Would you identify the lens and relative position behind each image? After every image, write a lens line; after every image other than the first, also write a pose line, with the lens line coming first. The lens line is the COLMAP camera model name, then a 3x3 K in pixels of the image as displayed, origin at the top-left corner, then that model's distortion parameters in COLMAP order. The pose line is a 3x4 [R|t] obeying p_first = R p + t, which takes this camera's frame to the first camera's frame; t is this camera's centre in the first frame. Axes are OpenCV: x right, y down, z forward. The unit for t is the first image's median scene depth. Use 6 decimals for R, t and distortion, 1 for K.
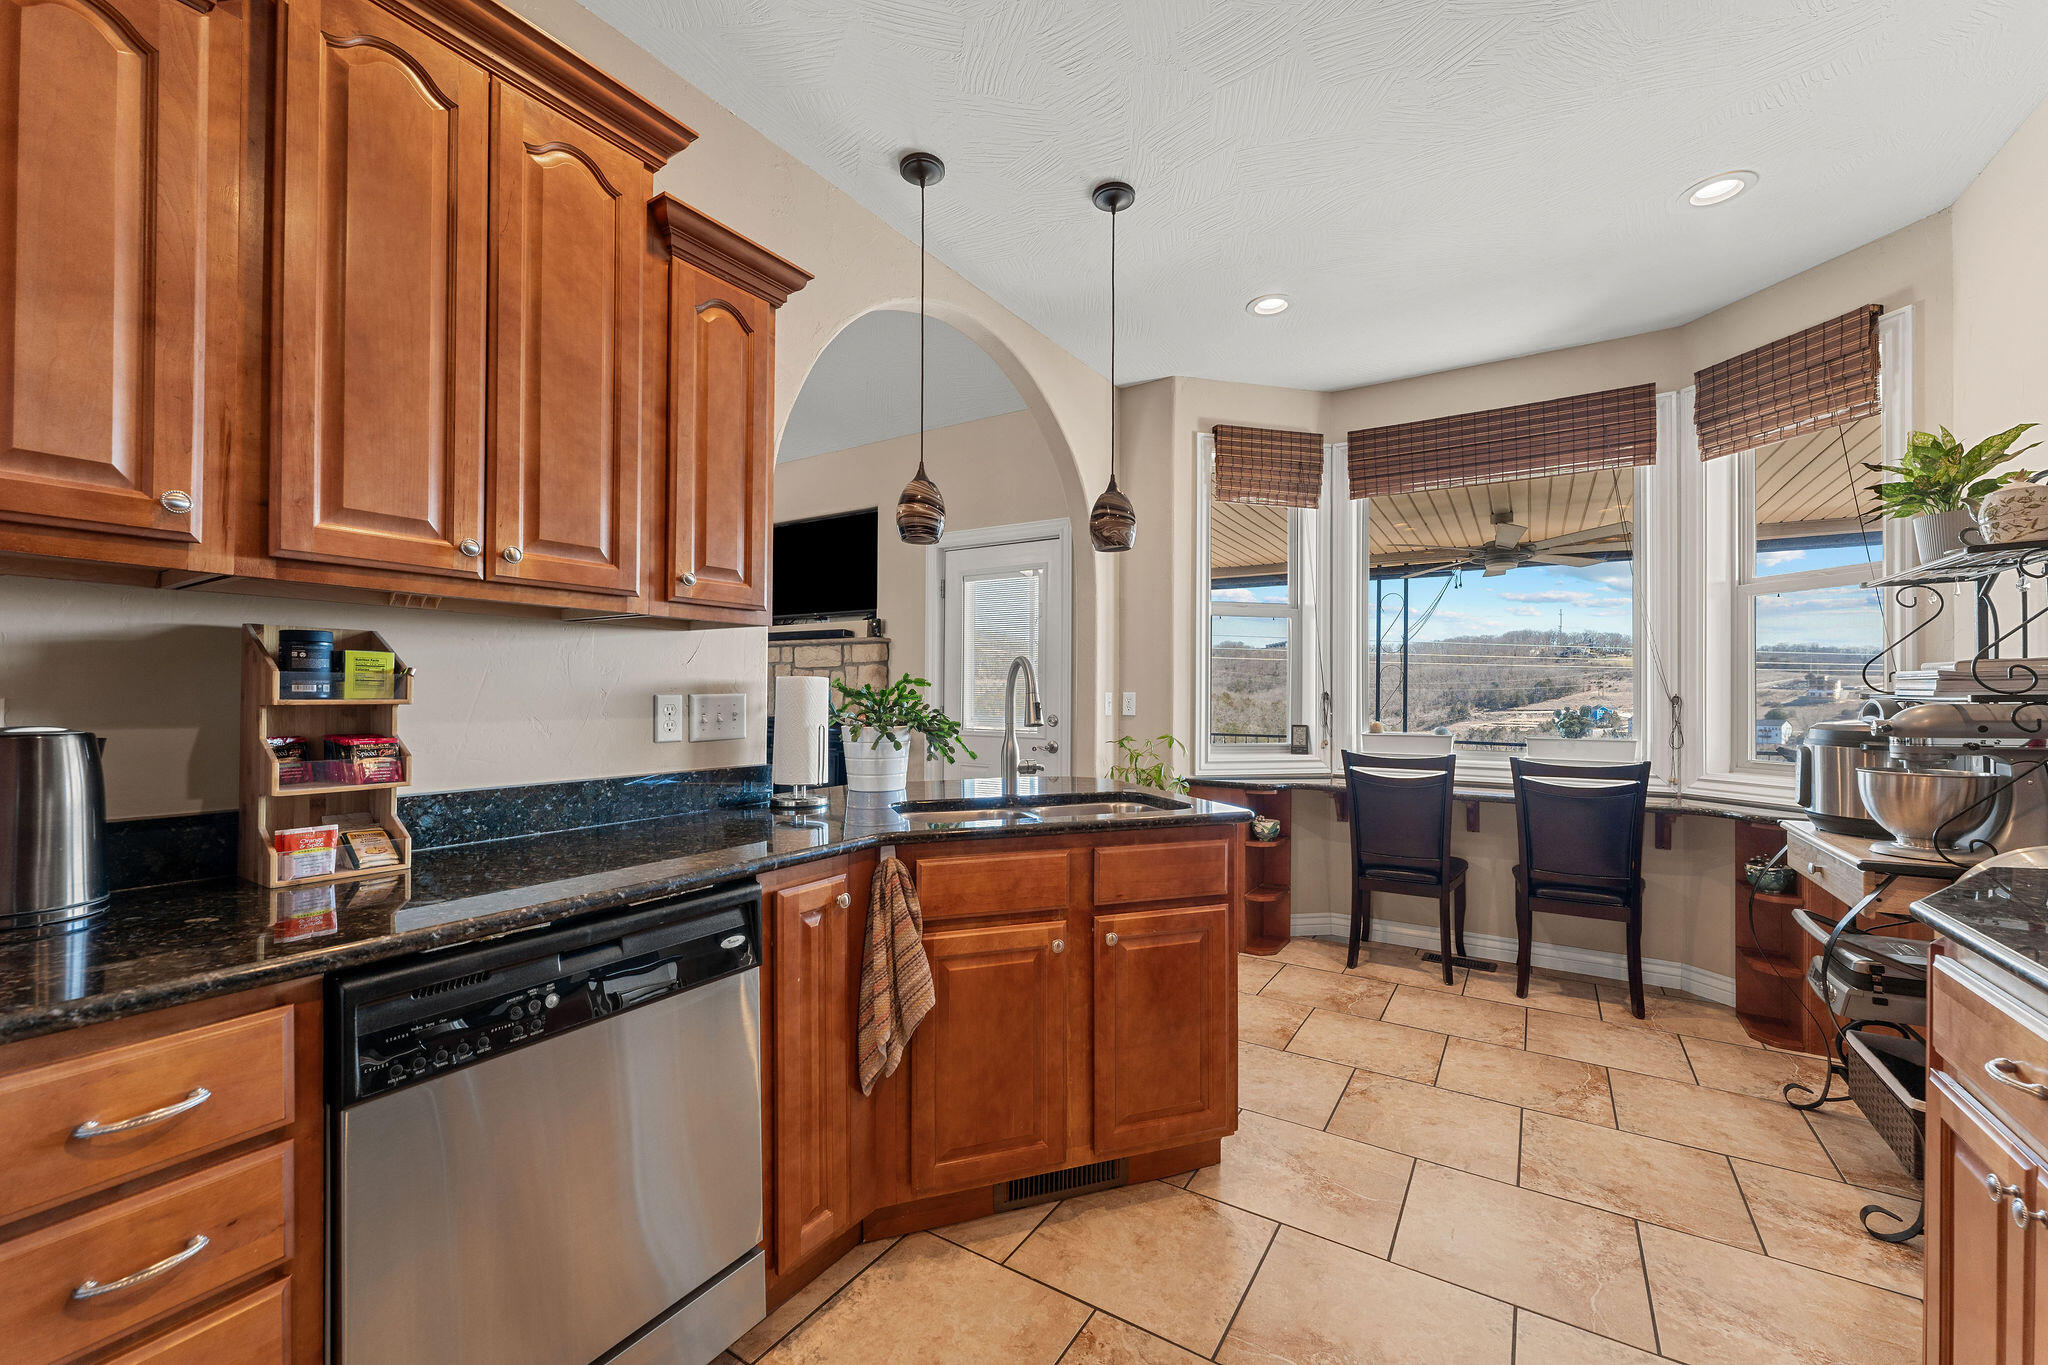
lens RADIAL K [[812.6, 0, 1019.4], [0, 812.6, 687.2], [0, 0, 1]] dist [0.000716, -0.000691]
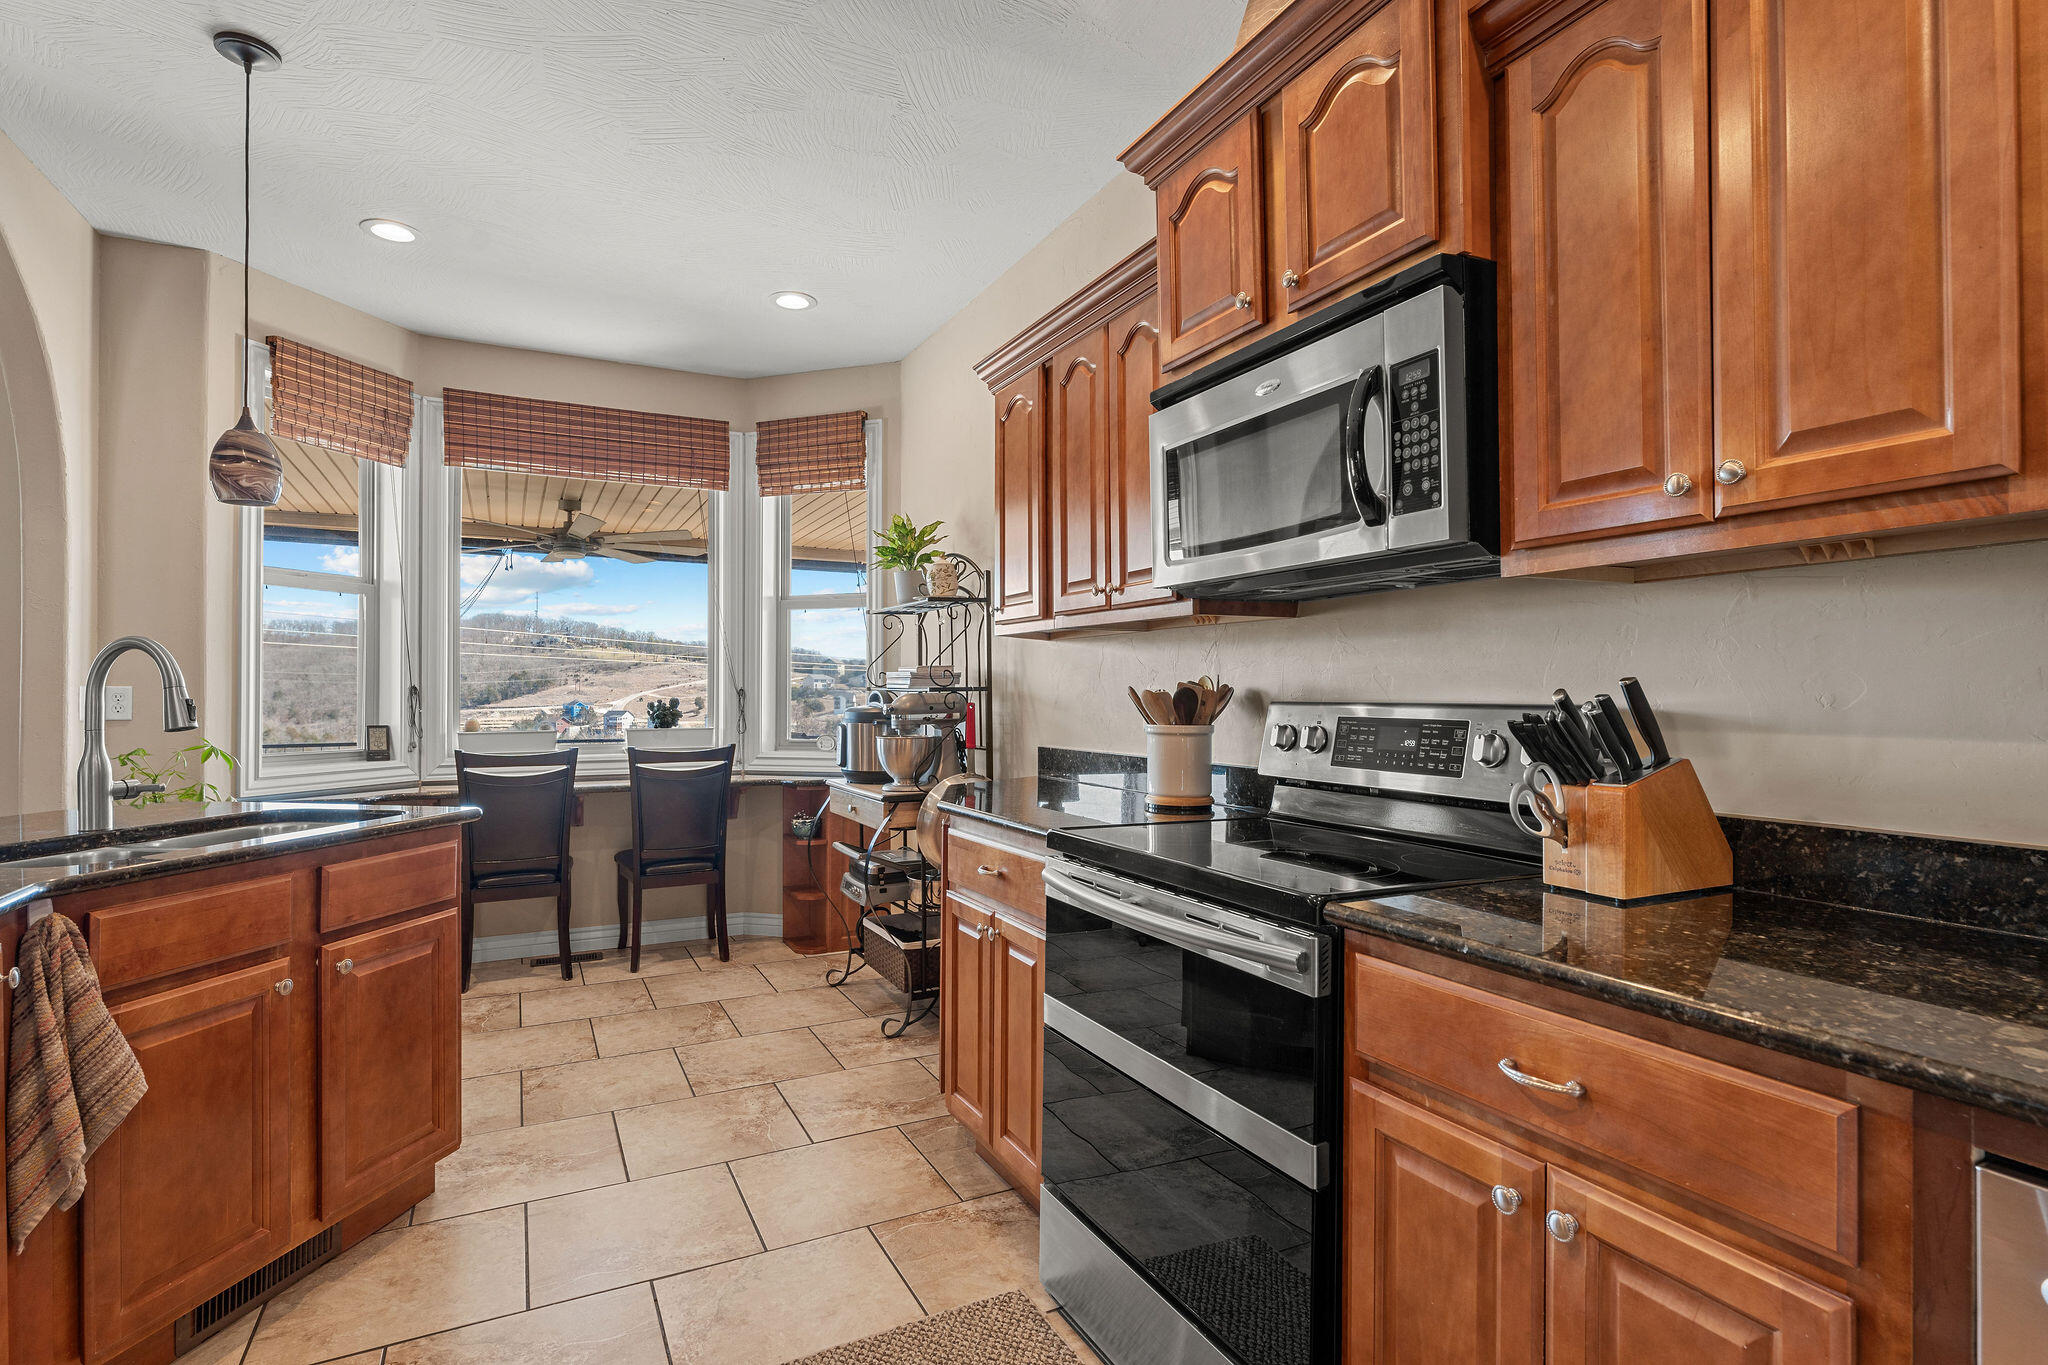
lens RADIAL K [[999.3, 0, 1024.0], [0, 999.3, 682.5], [0, 0, 1]] dist [0.000916, 0.000199]
pose [[0.505316, 0.003308, 0.862928, -0.307161], [-0.005478, 0.999985, -0.000625, -0.000375], [-0.862917, -0.004411, 0.505327, -0.121315]]
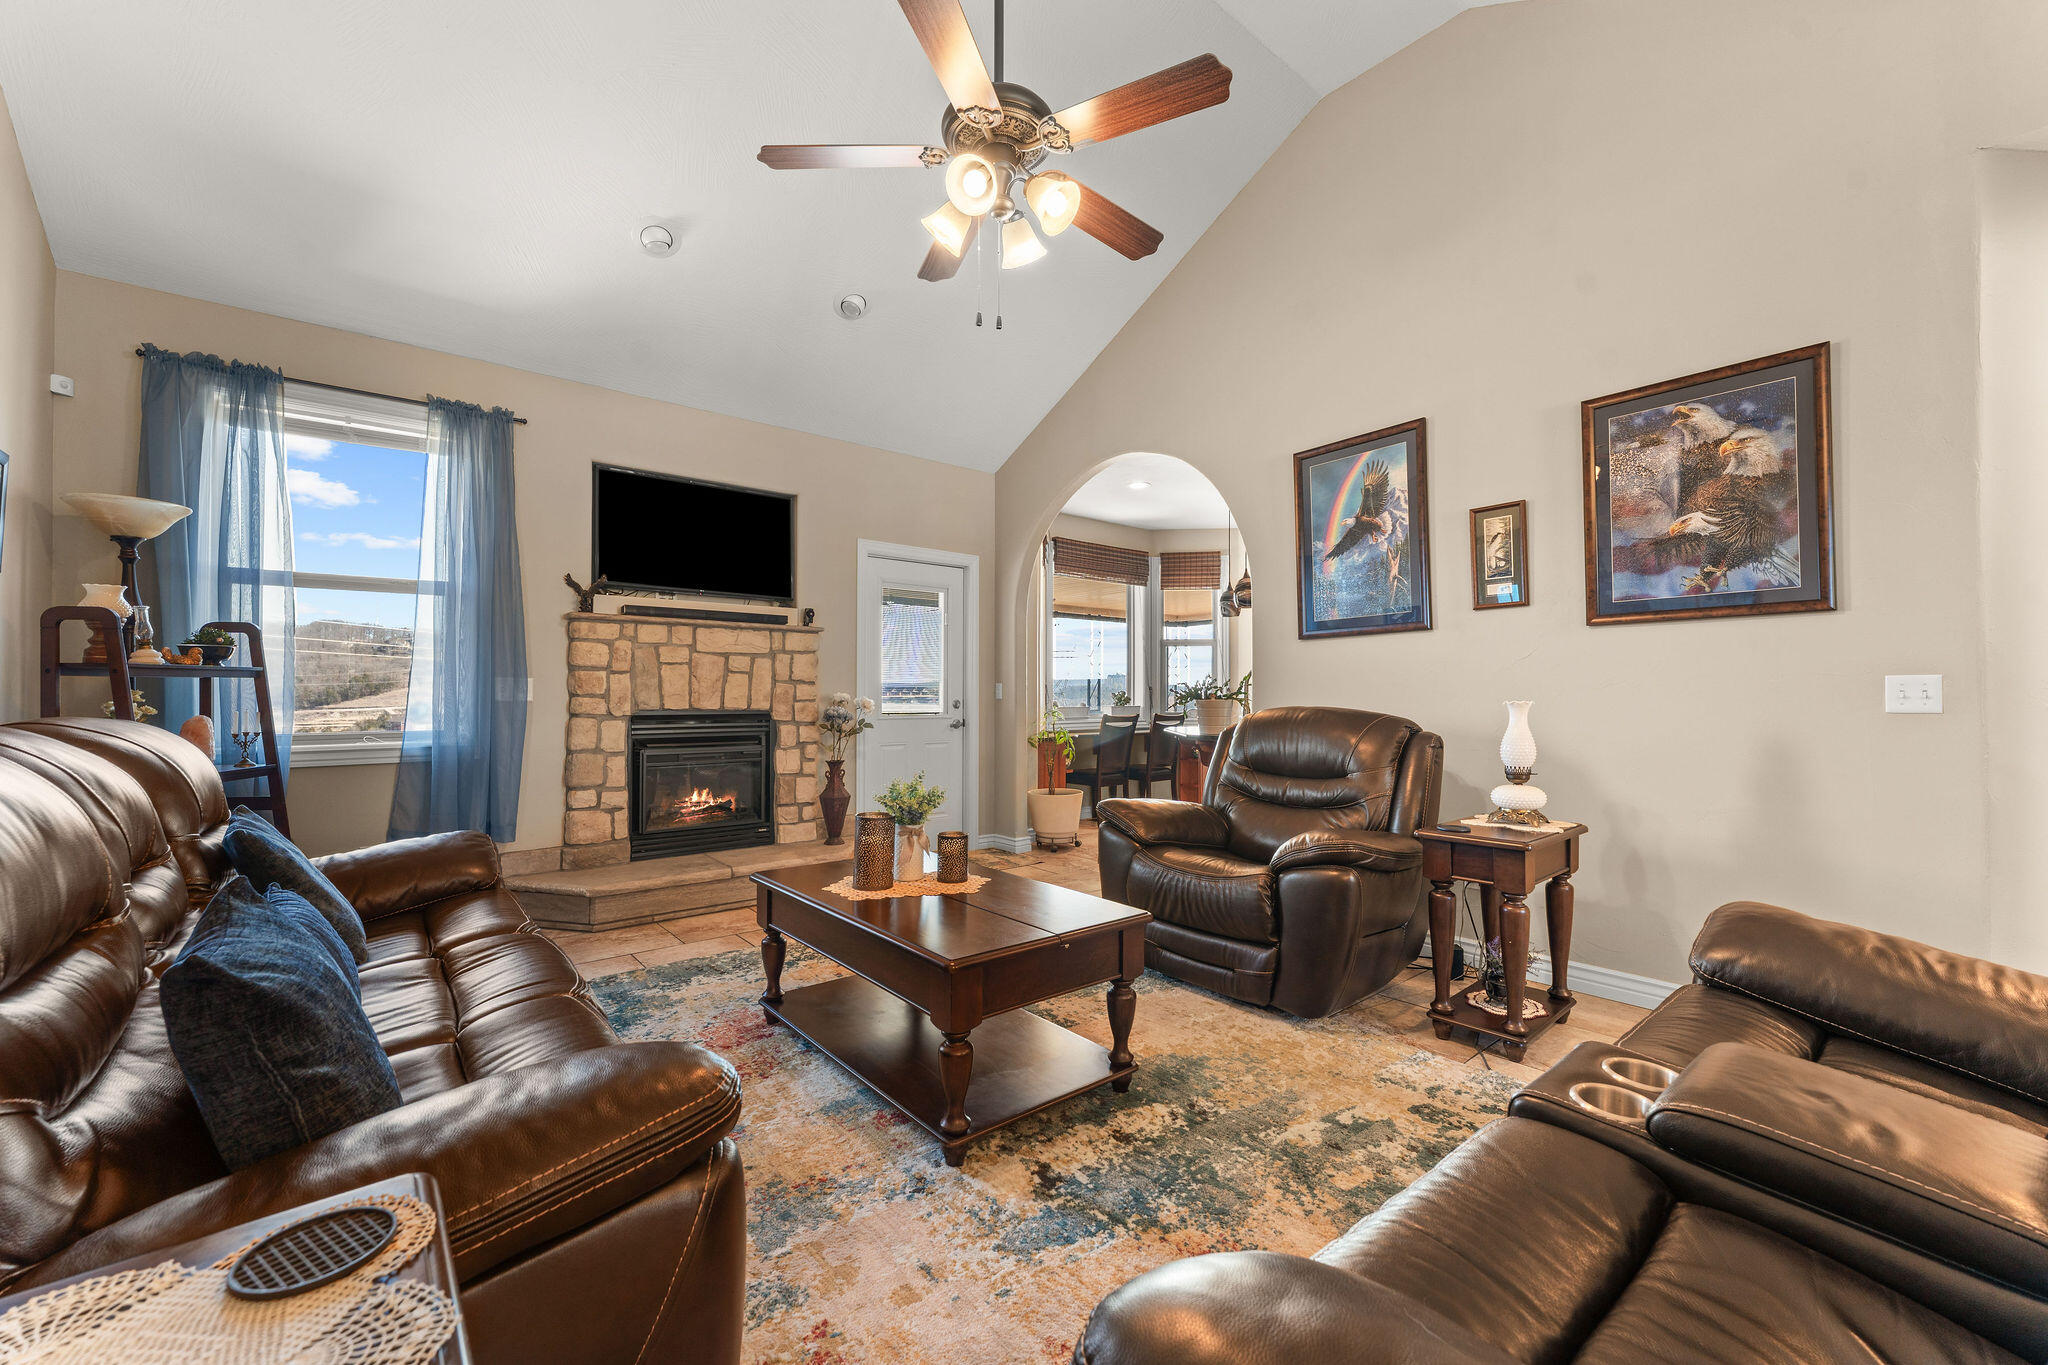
lens RADIAL K [[812.6, 0, 1019.4], [0, 812.6, 687.2], [0, 0, 1]] dist [0.000716, -0.000691]
pose [[0.309113, 0.004902, 0.951013, -1.904982], [-0.009219, 0.999955, -0.002158, 0.024789], [-0.950981, -0.008101, 0.309145, 0.782235]]
